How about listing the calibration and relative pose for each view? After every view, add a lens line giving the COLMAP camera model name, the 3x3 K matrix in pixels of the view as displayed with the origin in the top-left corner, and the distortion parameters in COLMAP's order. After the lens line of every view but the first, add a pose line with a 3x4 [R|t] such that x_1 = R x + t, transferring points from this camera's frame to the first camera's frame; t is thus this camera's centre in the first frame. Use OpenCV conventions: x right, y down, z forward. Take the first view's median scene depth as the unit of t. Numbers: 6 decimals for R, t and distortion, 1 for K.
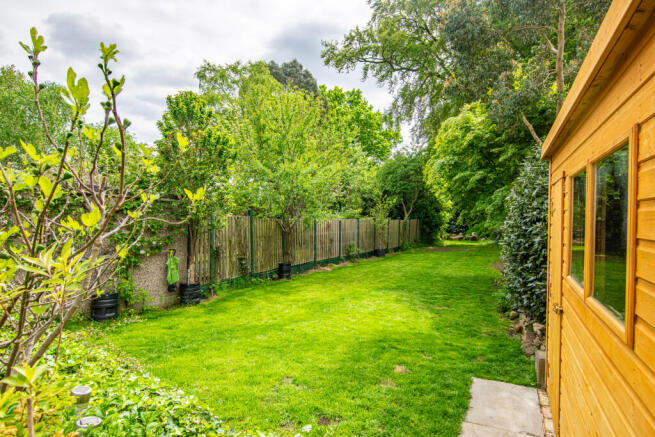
lens RADIAL K [[391.1, 0, 325.9], [0, 391.1, 216.9], [0, 0, 1]] dist [-0.012192, -0.004165]
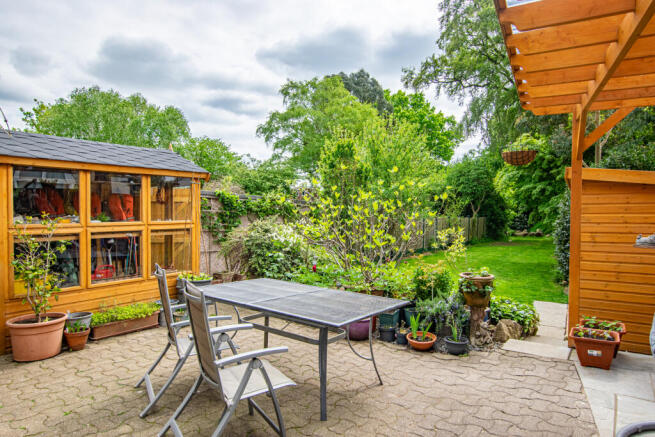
lens RADIAL K [[391.1, 0, 330.1], [0, 391.1, 219.3], [0, 0, 1]] dist [-0.012192, -0.004165]
pose [[0.991490, -0.007387, -0.129969, -0.065458], [0.008966, 0.999893, 0.011568, -0.004785], [0.129870, -0.012635, 0.991451, -0.182648]]
